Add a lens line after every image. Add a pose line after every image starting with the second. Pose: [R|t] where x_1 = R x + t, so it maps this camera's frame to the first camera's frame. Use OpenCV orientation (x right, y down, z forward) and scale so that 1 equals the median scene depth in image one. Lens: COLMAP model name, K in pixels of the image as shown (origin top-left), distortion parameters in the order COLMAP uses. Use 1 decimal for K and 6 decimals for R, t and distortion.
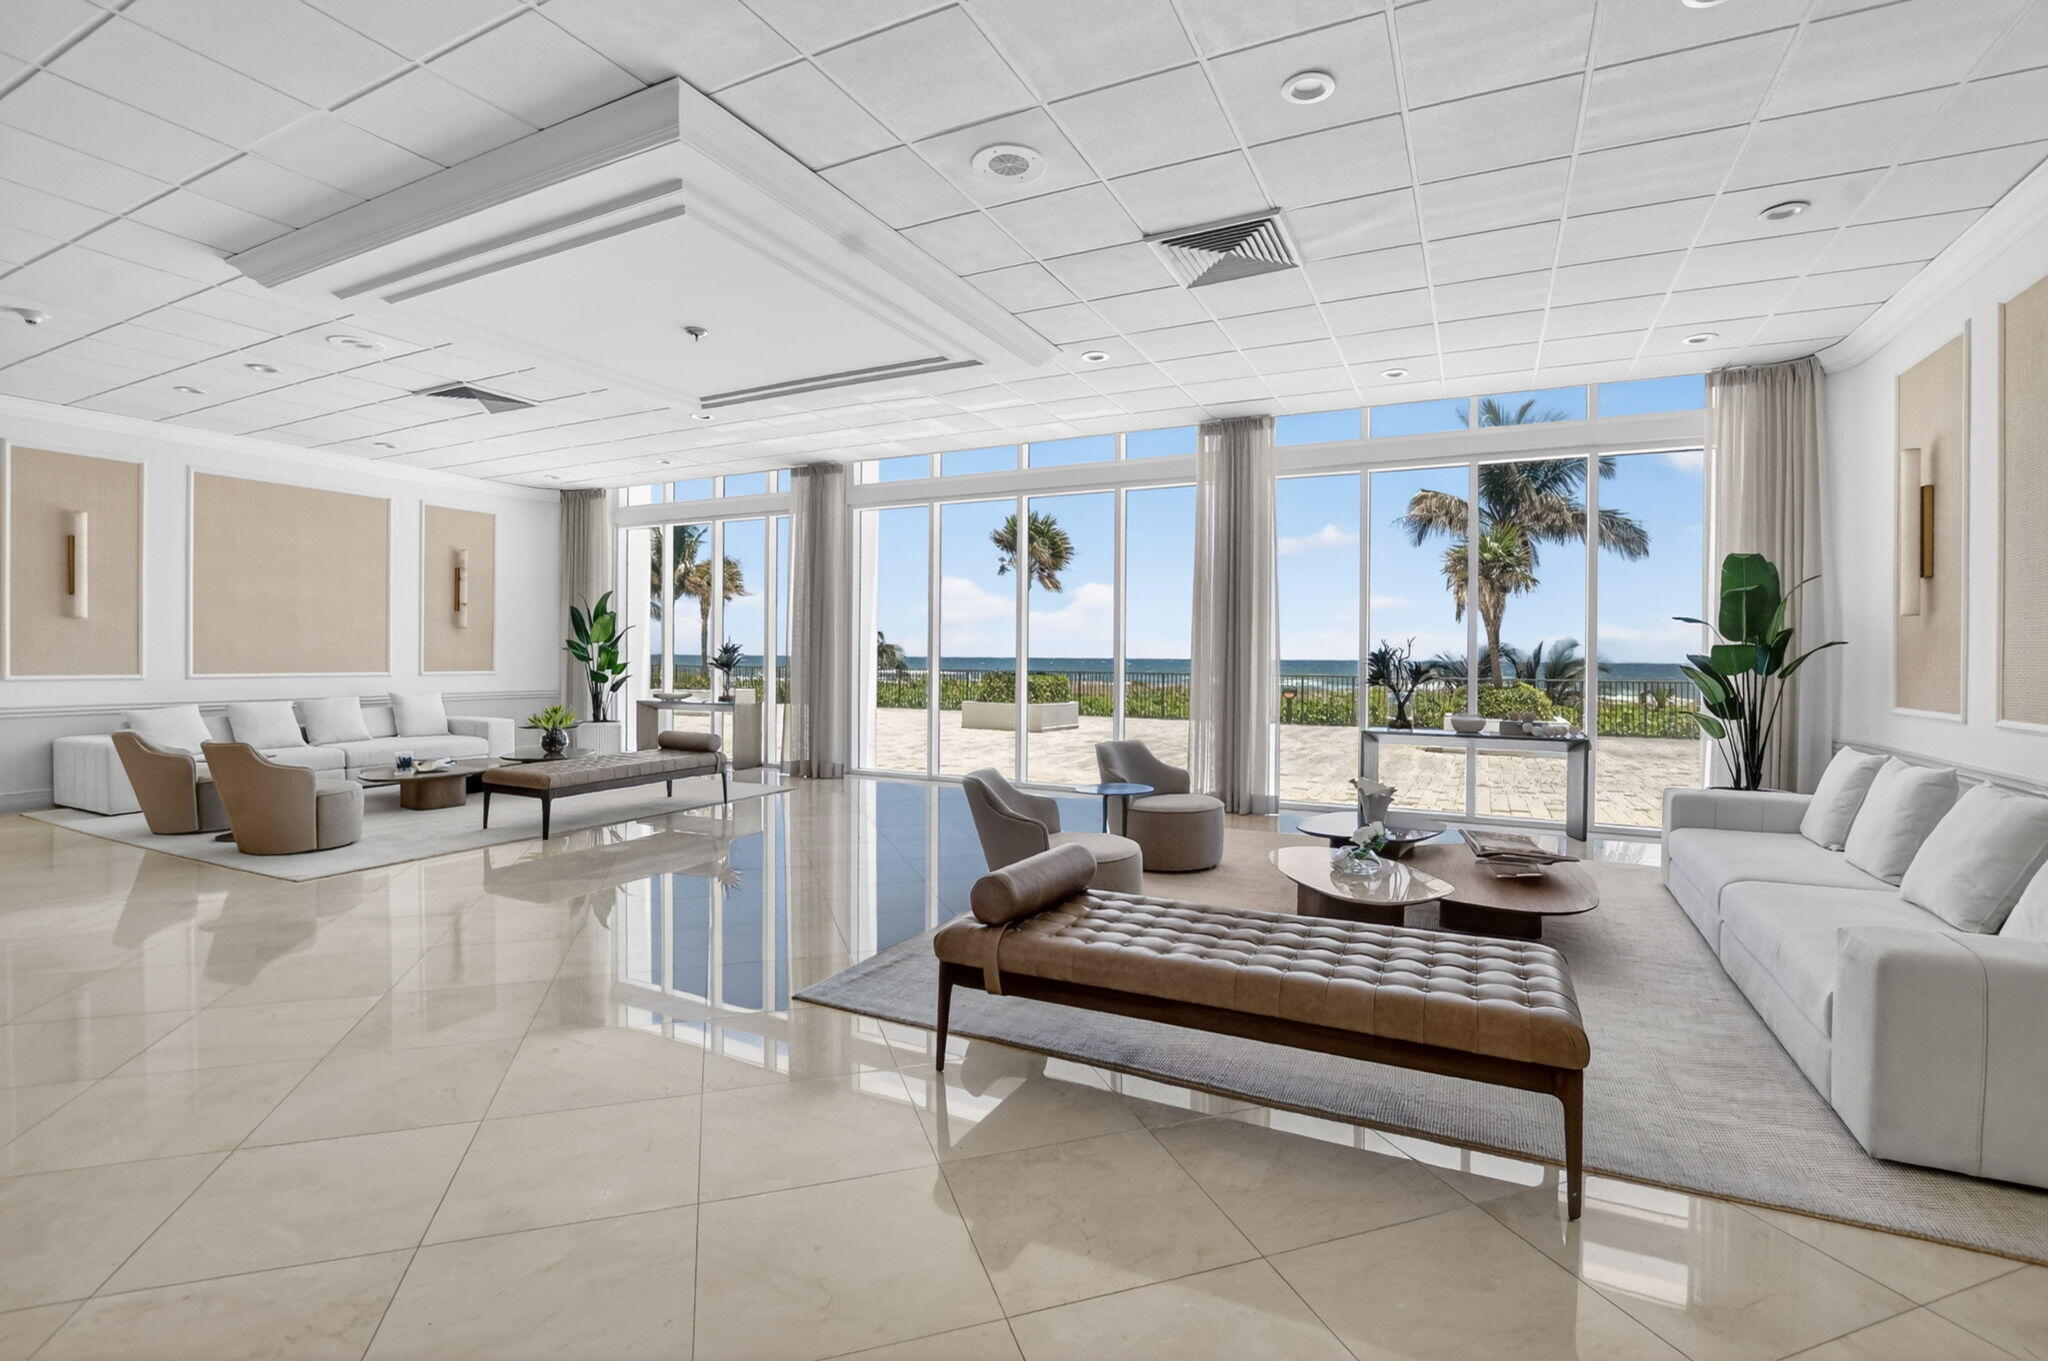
lens RADIAL K [[924.5, 0, 1015.6], [0, 924.5, 660.5], [0, 0, 1]] dist [-0.018957, 0.000598]
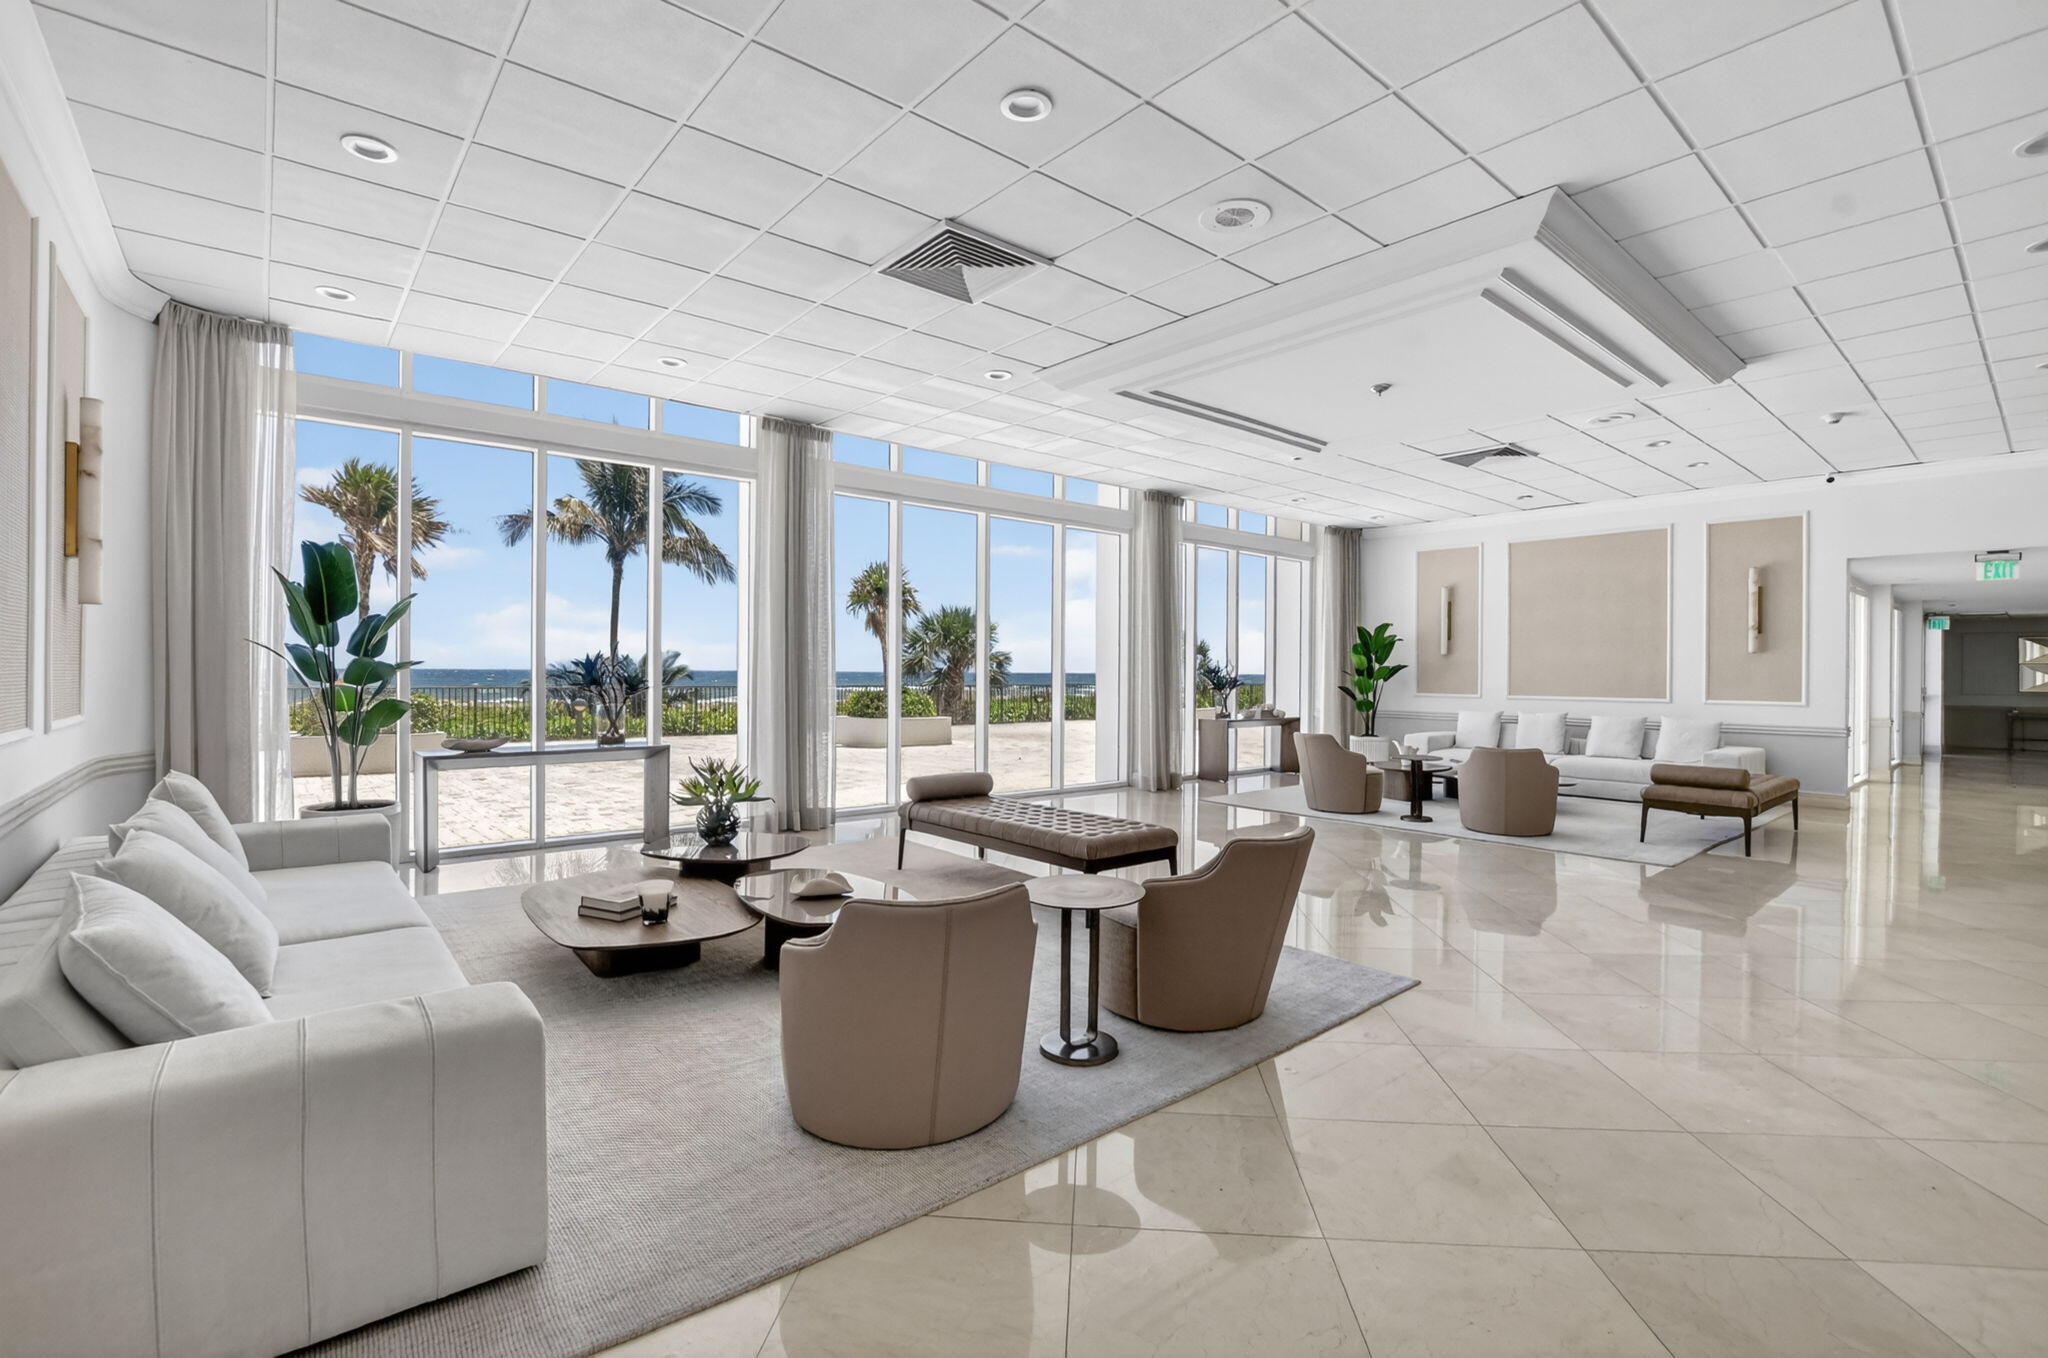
lens RADIAL K [[908.0, 0, 1068.9], [0, 908.0, 675.6], [0, 0, 1]] dist [0.000766, 0.000122]
pose [[0.356654, -0.013754, 0.934135, -0.868581], [0.009857, 0.999891, 0.010959, -0.008211], [-0.934185, 0.005299, 0.356751, 0.538025]]
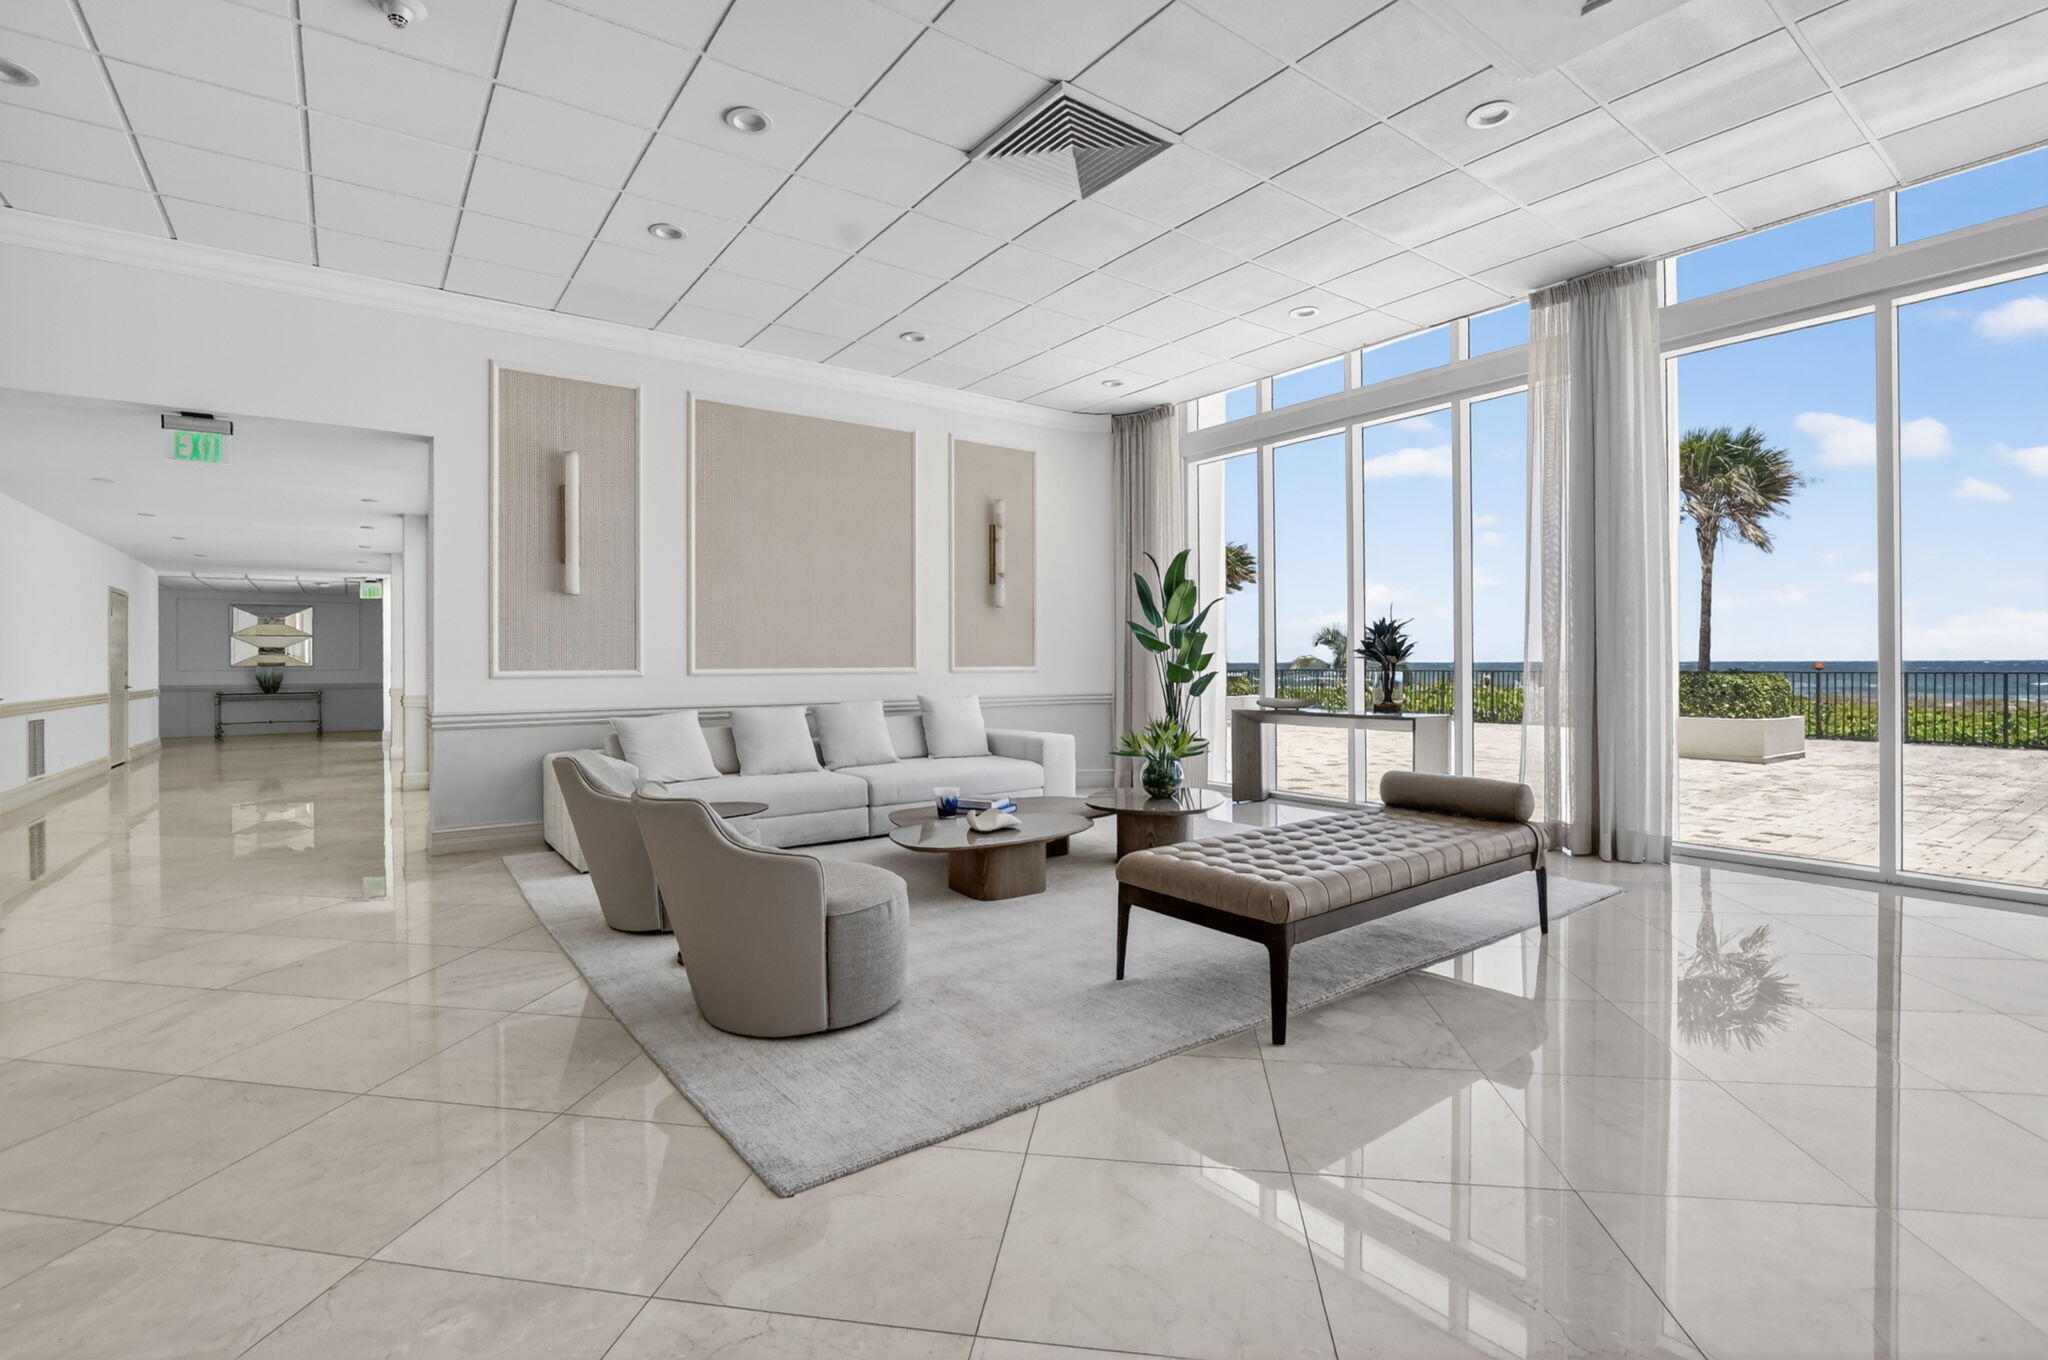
lens RADIAL K [[924.5, 0, 1015.6], [0, 924.5, 660.0], [0, 0, 1]] dist [-0.018957, 0.000598]
pose [[0.894321, -0.015485, -0.447158, -0.286742], [0.009612, 0.999835, -0.015400, 0.018751], [0.447322, 0.009474, 0.894323, 0.382148]]
